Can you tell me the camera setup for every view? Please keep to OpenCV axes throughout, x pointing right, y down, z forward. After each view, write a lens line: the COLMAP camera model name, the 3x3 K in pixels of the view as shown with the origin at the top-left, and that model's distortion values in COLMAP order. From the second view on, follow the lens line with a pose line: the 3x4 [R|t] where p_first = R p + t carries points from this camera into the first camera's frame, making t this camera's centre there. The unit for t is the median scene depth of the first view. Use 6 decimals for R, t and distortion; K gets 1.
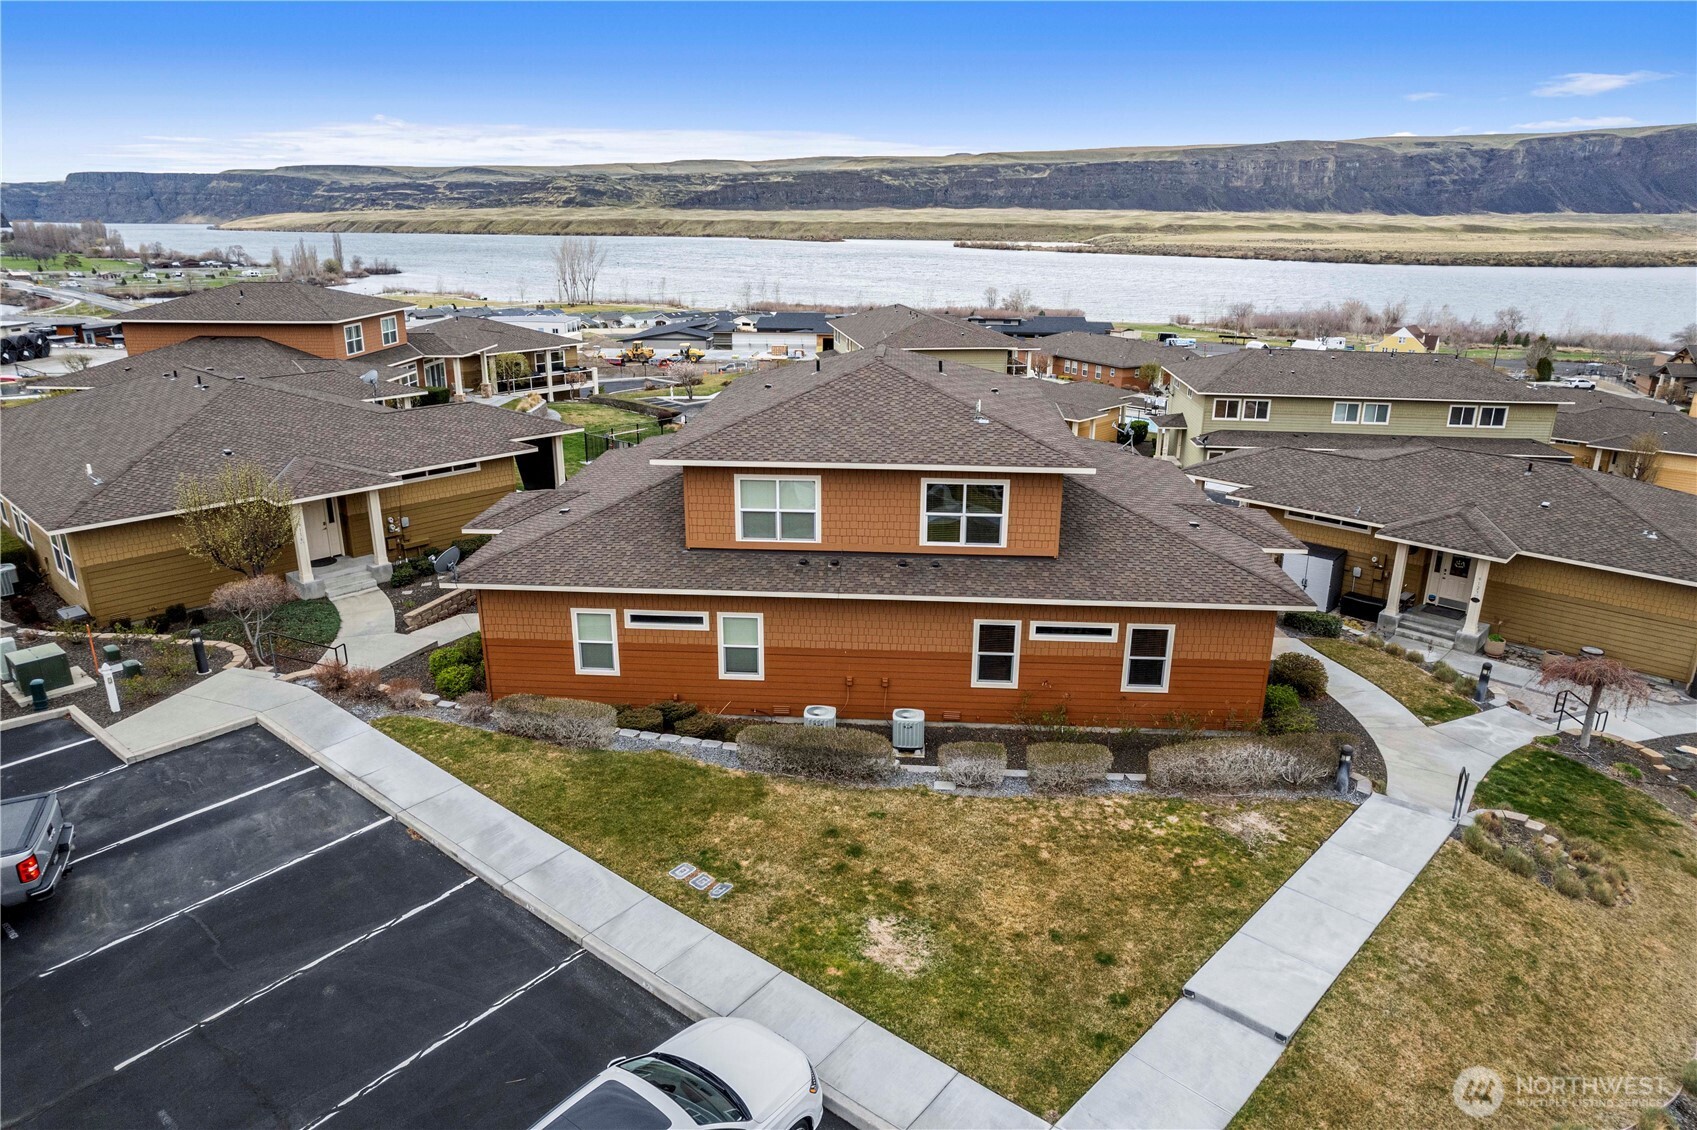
lens RADIAL K [[1067.1, 0, 848.5], [0, 1067.1, 565.0], [0, 0, 1]] dist [-0.005493, -0.000357]
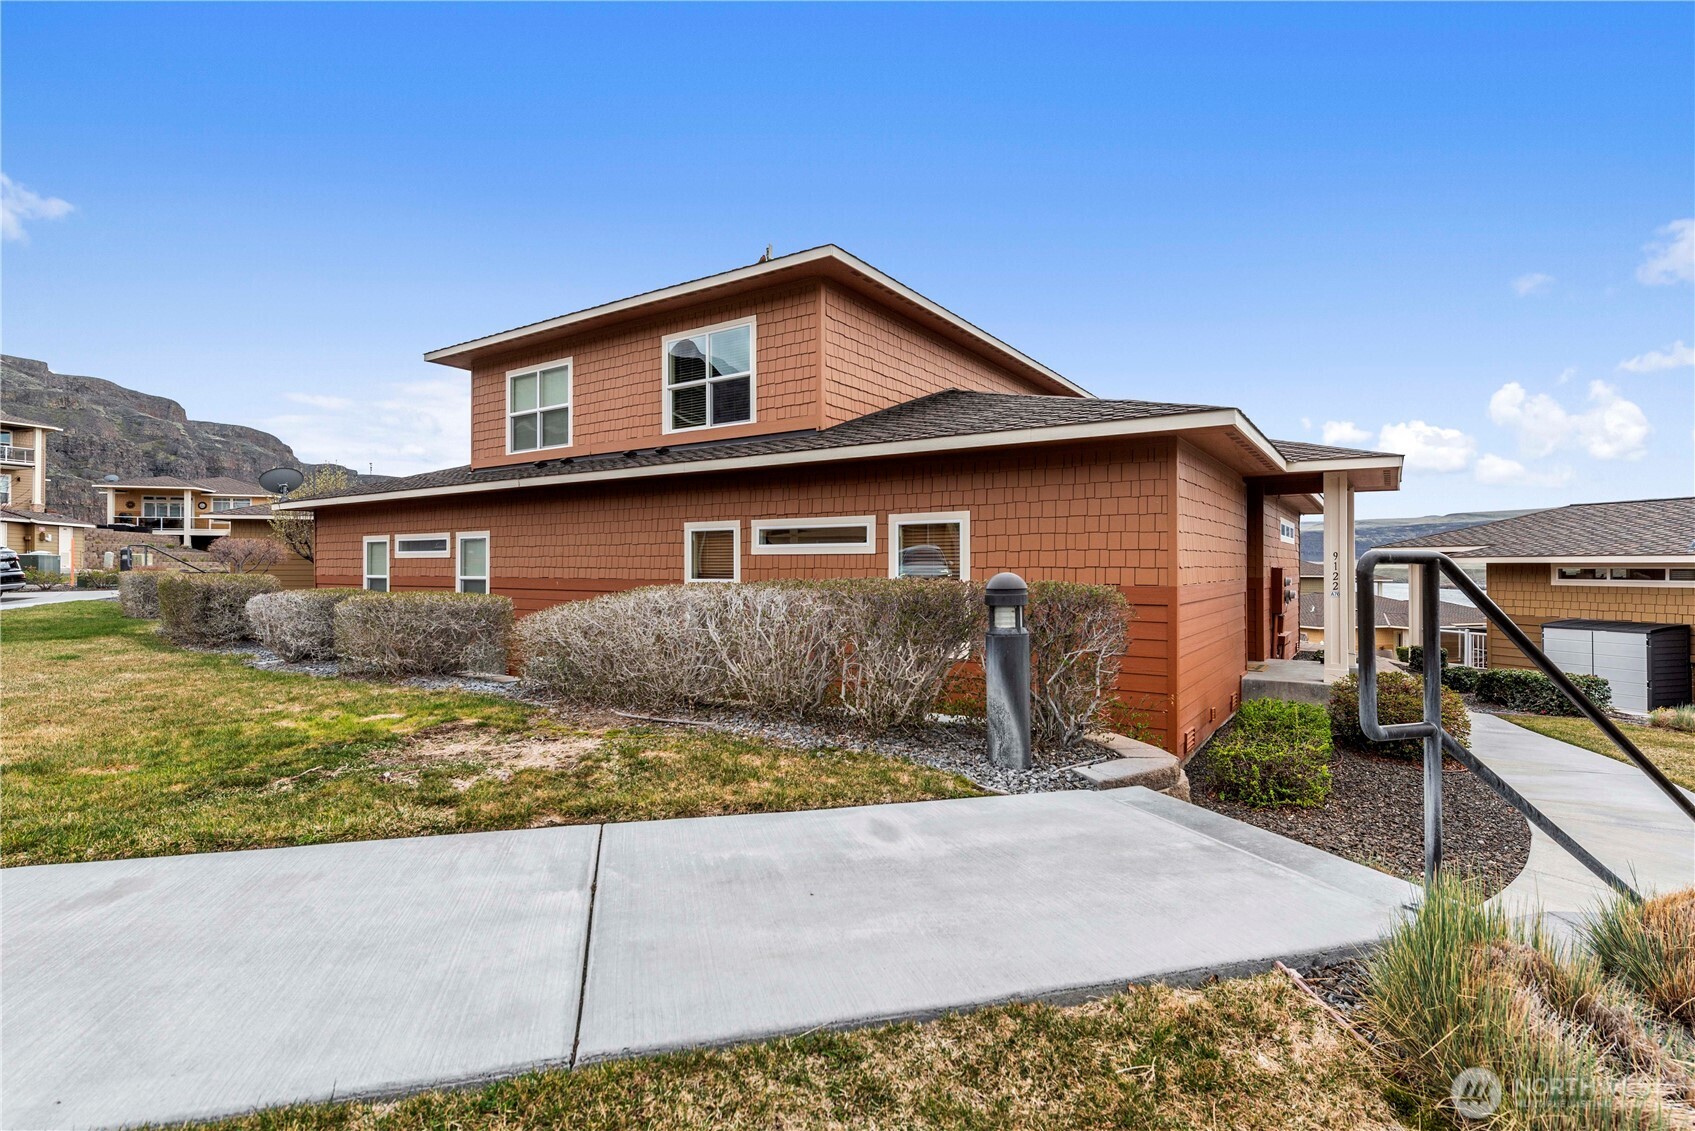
lens RADIAL K [[806.9, 0, 847.5], [0, 806.9, 565.5], [0, 0, 1]] dist [0.000362, -0.000085]
pose [[0.863089, -0.006268, -0.505012, 0.439215], [-0.154675, 0.948595, -0.276121, 0.190555], [0.480783, 0.316430, 0.817753, 0.653689]]
